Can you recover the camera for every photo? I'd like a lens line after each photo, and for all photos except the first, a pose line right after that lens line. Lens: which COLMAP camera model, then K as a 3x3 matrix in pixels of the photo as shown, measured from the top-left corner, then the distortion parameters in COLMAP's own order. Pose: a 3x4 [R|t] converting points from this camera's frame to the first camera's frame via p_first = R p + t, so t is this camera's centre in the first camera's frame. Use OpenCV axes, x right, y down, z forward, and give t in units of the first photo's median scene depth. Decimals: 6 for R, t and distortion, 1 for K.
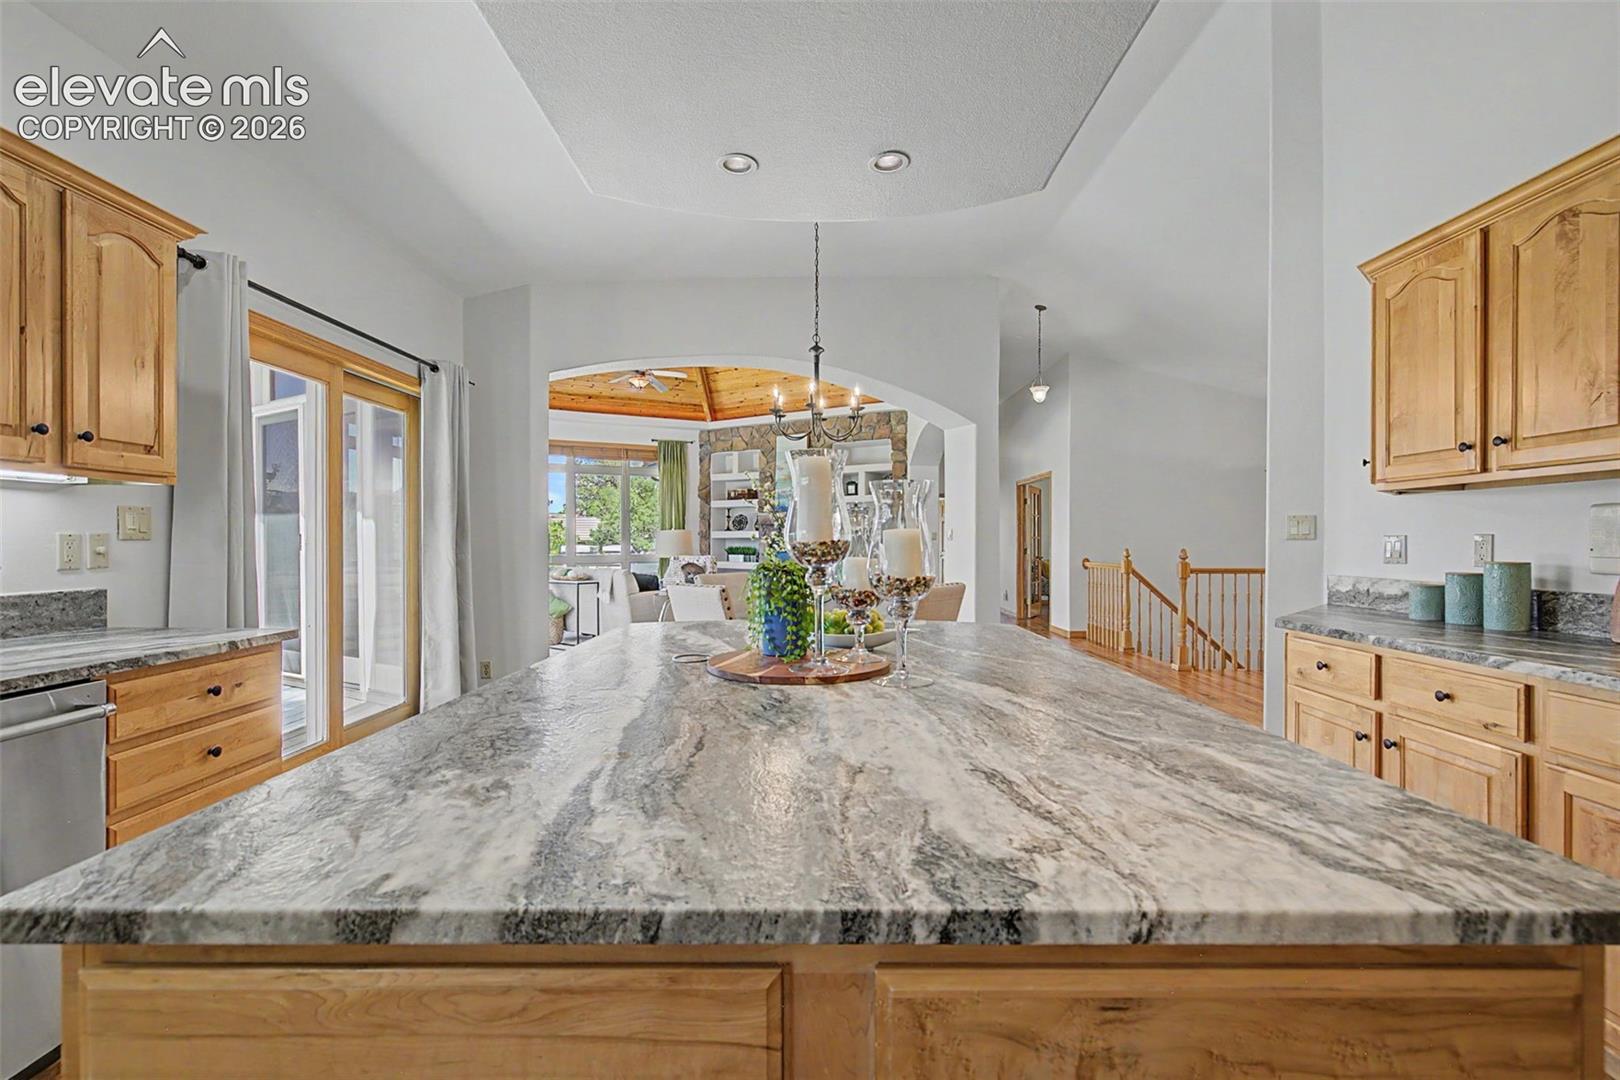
lens RADIAL K [[738.9, 0, 806.1], [0, 738.9, 546.6], [0, 0, 1]] dist [-0.001873, 0.001117]
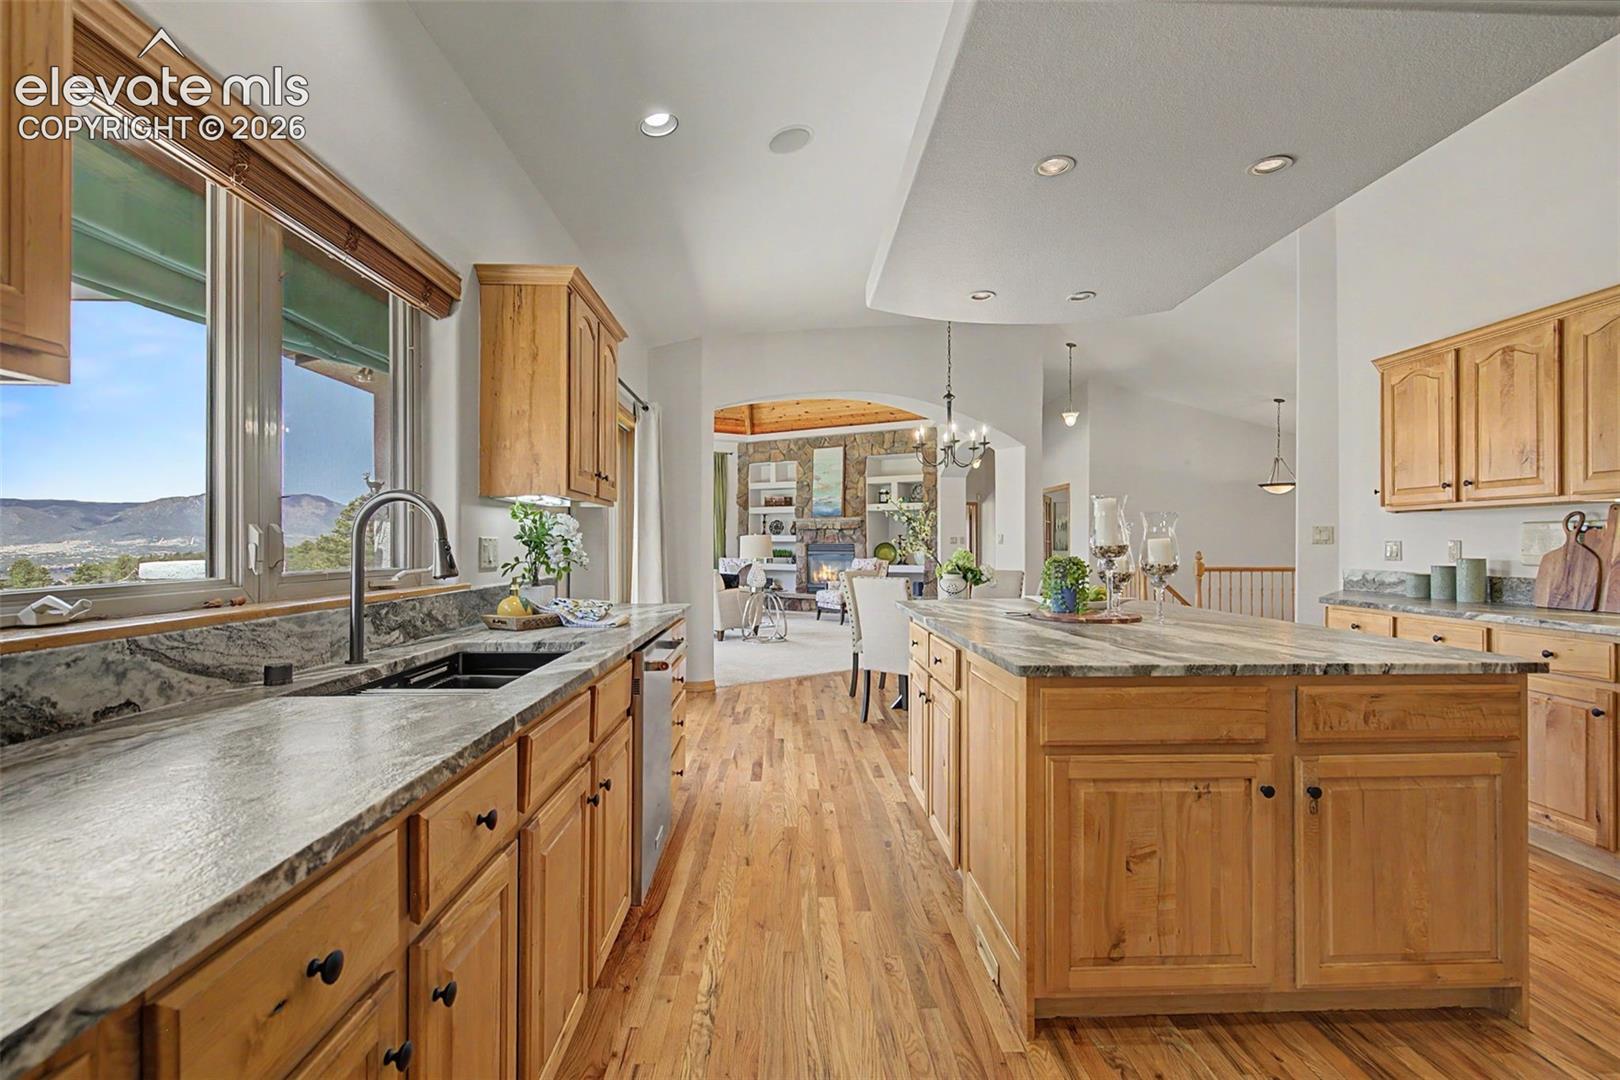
lens RADIAL K [[738.9, 0, 806.8], [0, 738.9, 543.4], [0, 0, 1]] dist [-0.001873, 0.001117]
pose [[0.998947, 0.000790, 0.045871, -0.525772], [-0.000380, 0.999960, -0.008960, 0.003387], [-0.045876, 0.008933, 0.998907, -0.495529]]
